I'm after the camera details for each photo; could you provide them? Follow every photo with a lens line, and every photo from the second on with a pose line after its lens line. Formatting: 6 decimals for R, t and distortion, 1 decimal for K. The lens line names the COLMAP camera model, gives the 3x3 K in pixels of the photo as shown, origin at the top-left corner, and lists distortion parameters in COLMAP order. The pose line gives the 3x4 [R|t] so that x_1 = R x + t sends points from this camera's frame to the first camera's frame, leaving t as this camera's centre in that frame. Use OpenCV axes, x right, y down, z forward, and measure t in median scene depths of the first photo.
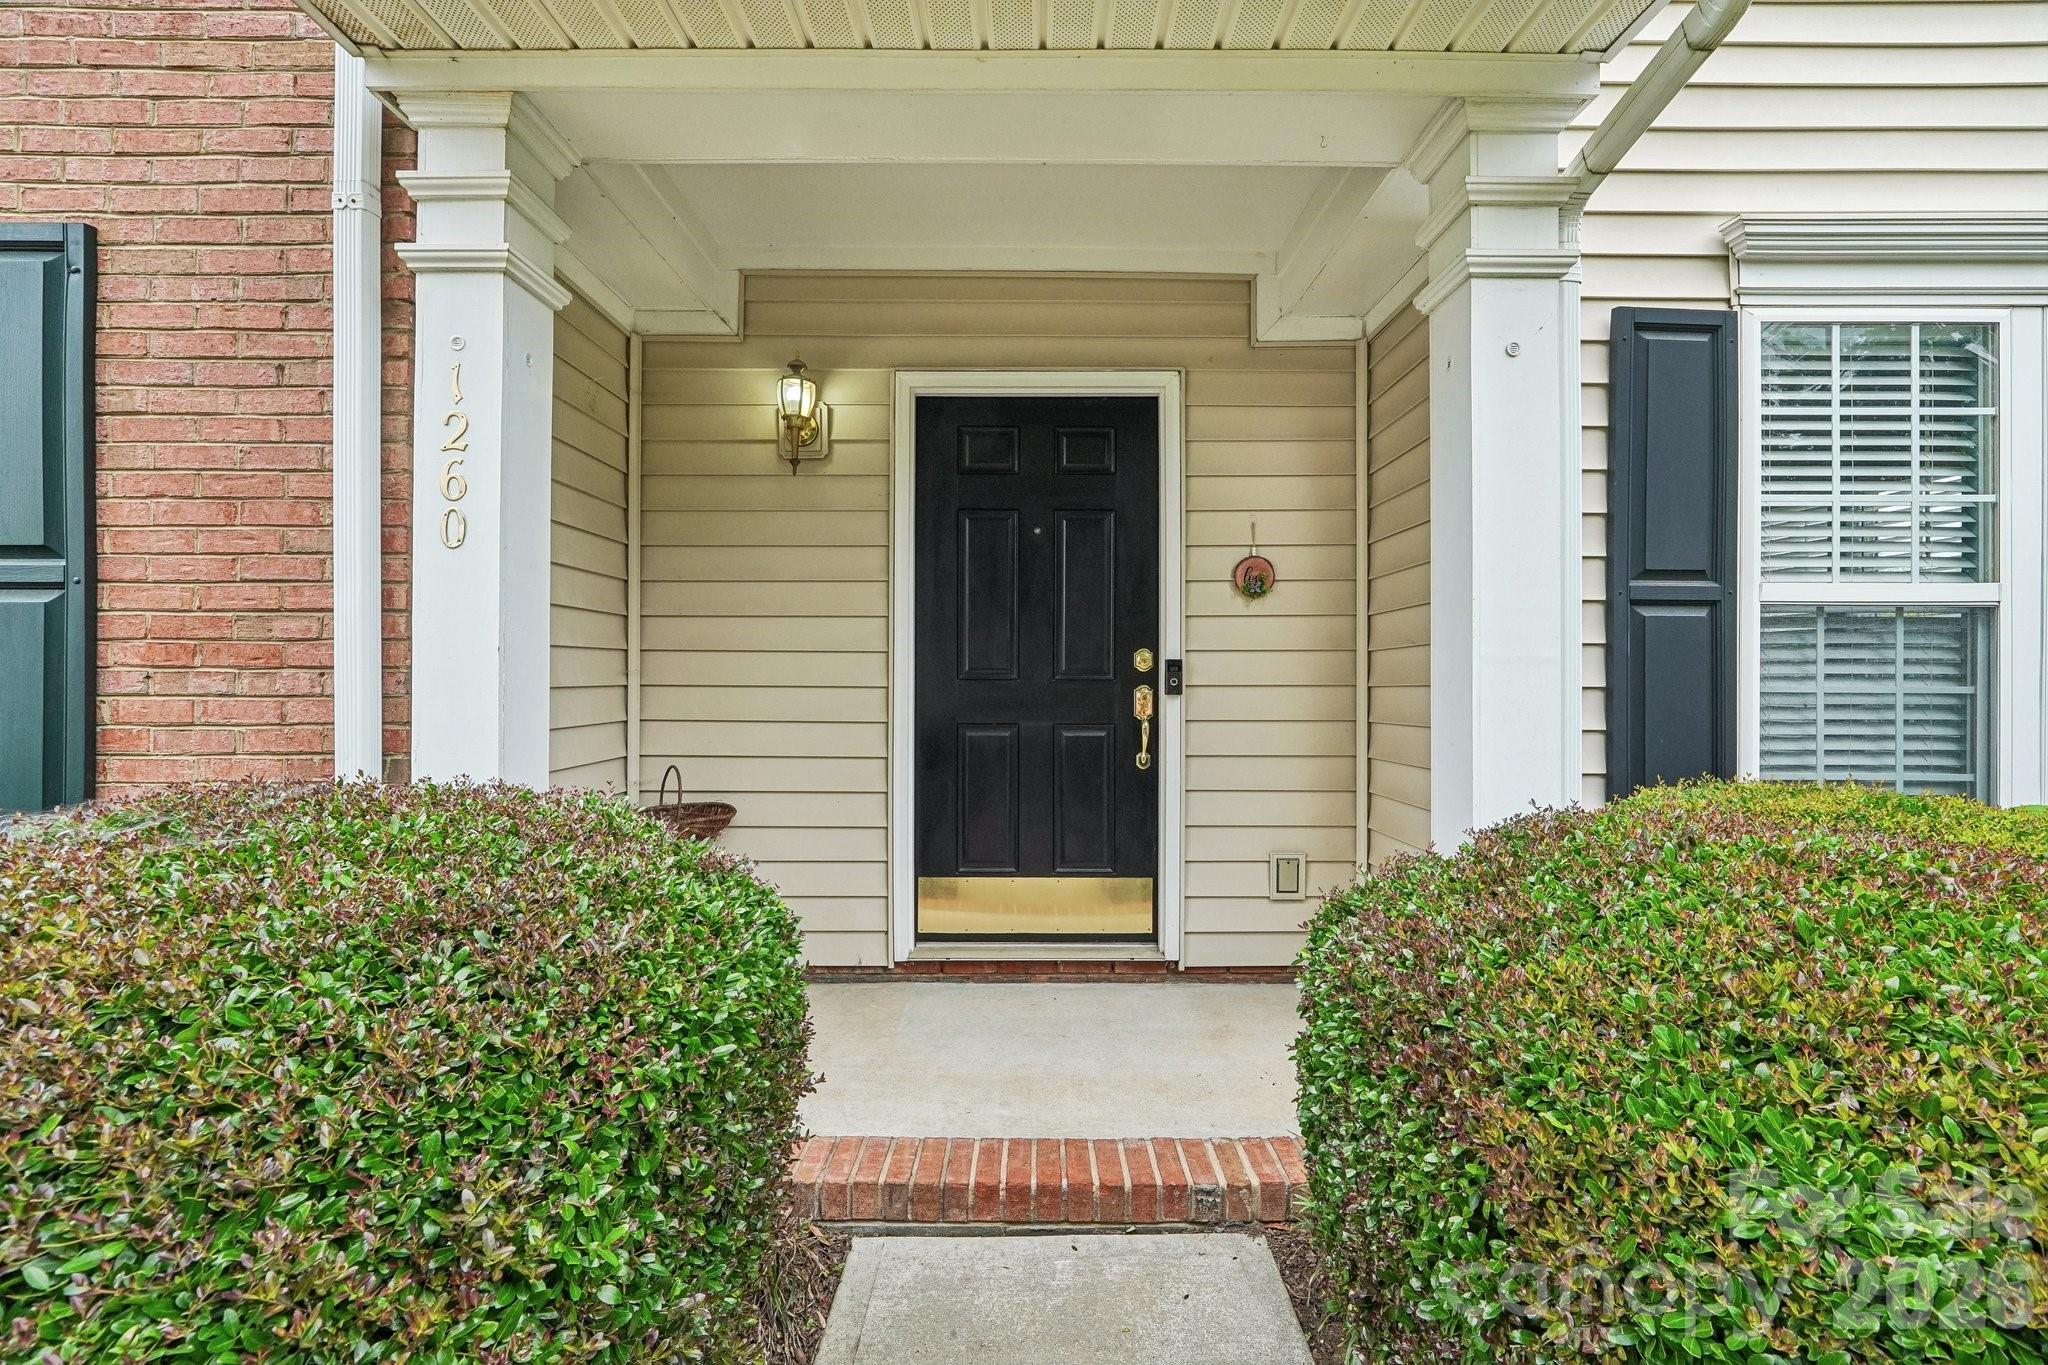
lens RADIAL K [[863.0, 0, 1027.4], [0, 863.0, 679.0], [0, 0, 1]] dist [-0.009216, 0.003903]
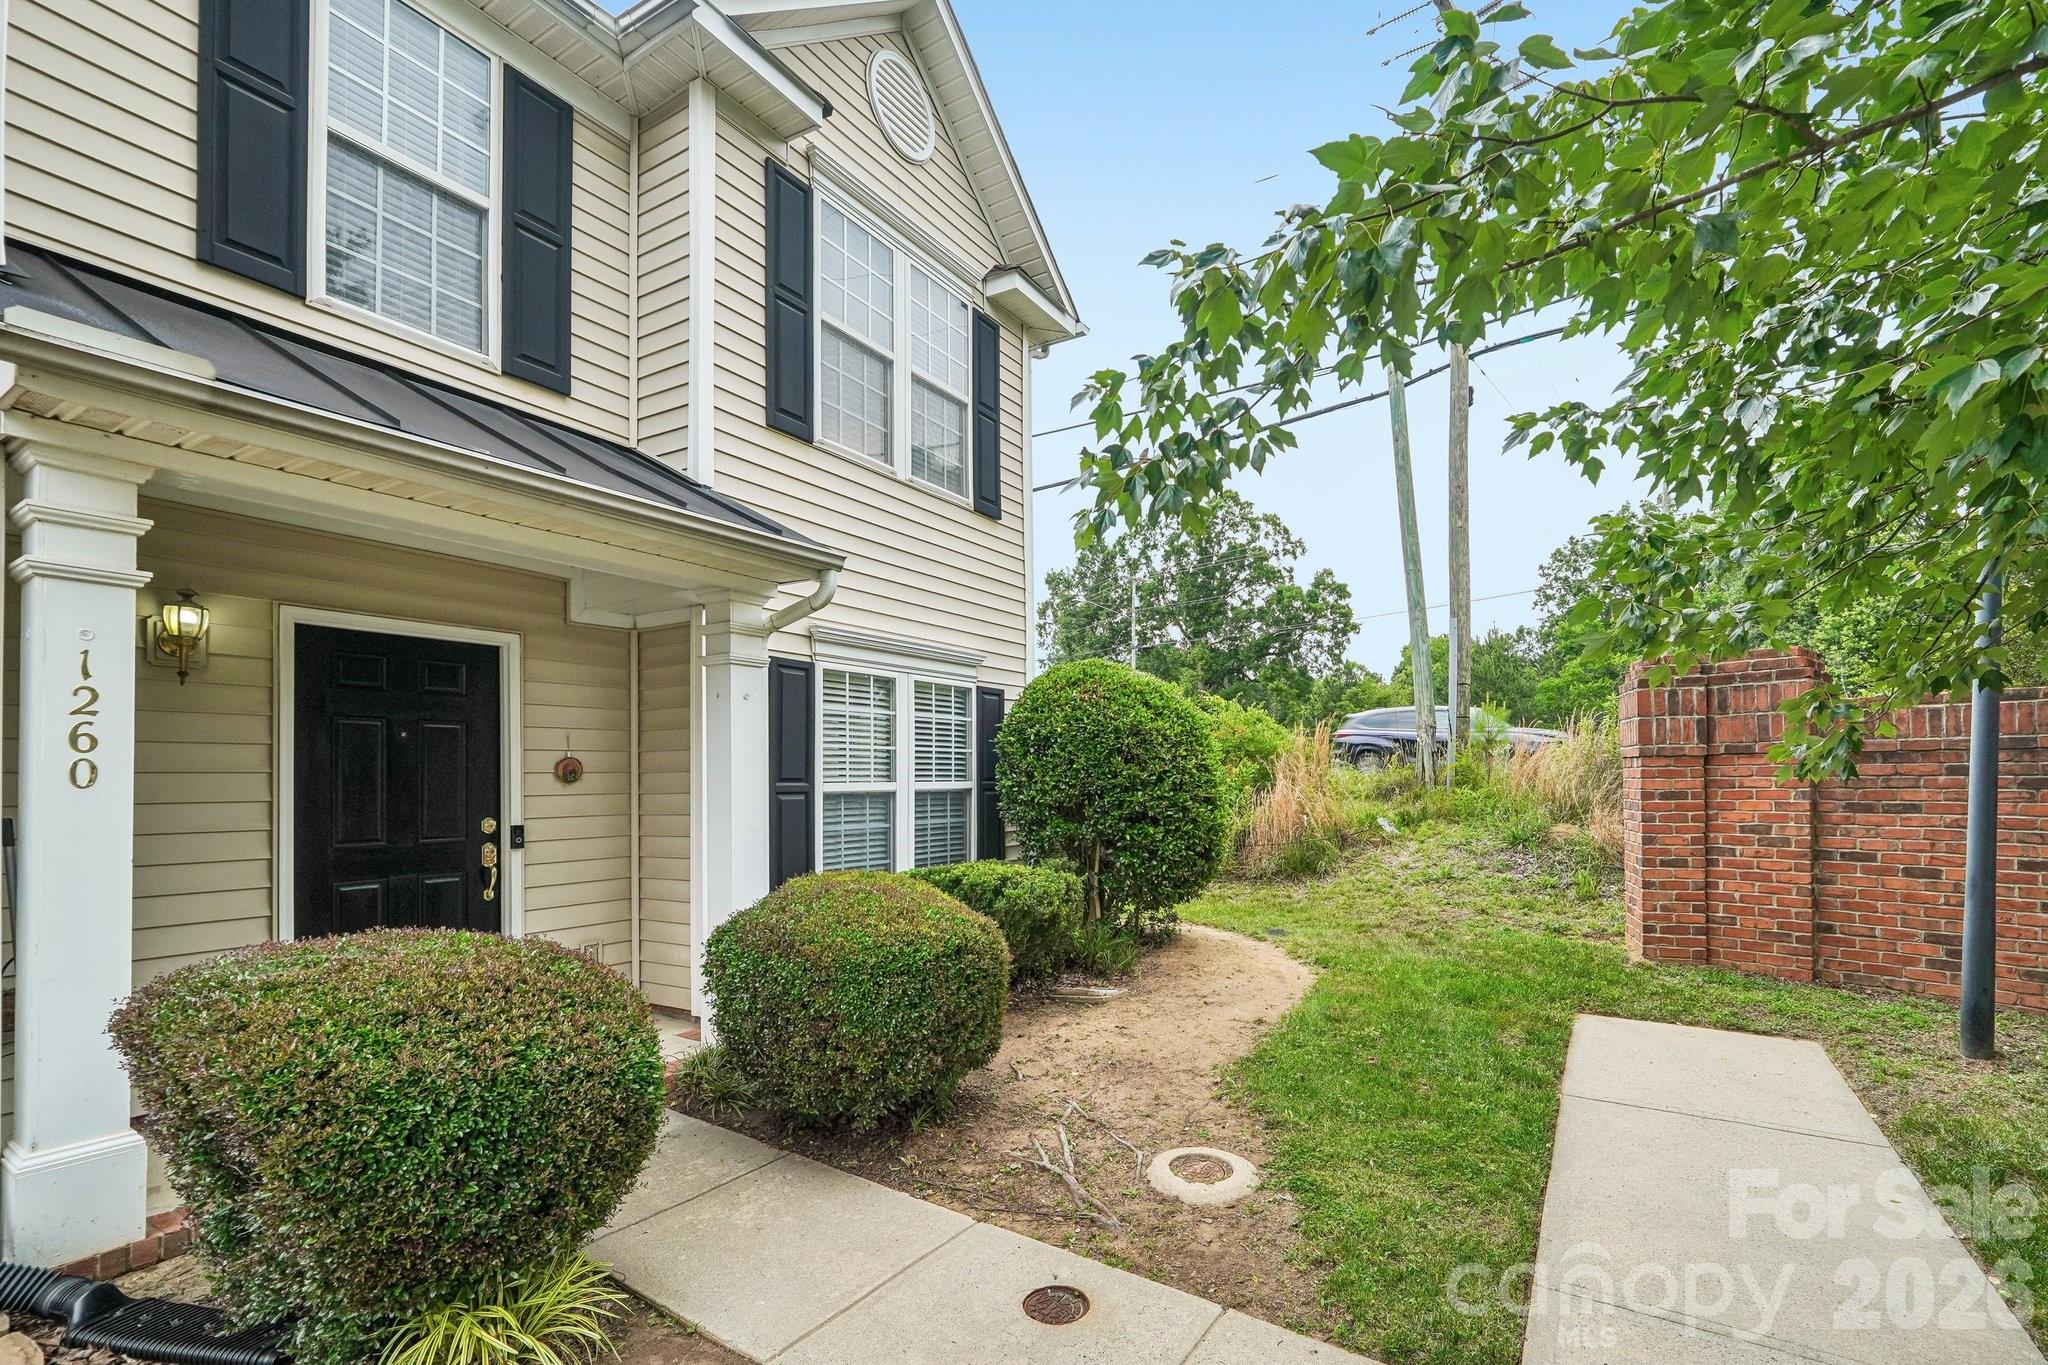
lens RADIAL K [[863.0, 0, 1082.5], [0, 863.0, 787.8], [0, 0, 1]] dist [-0.009216, 0.003903]
pose [[0.510035, -0.009463, 0.860102, -0.623933], [0.006427, 0.999953, 0.007191, -0.093449], [-0.860130, 0.001861, 0.510072, -0.620526]]
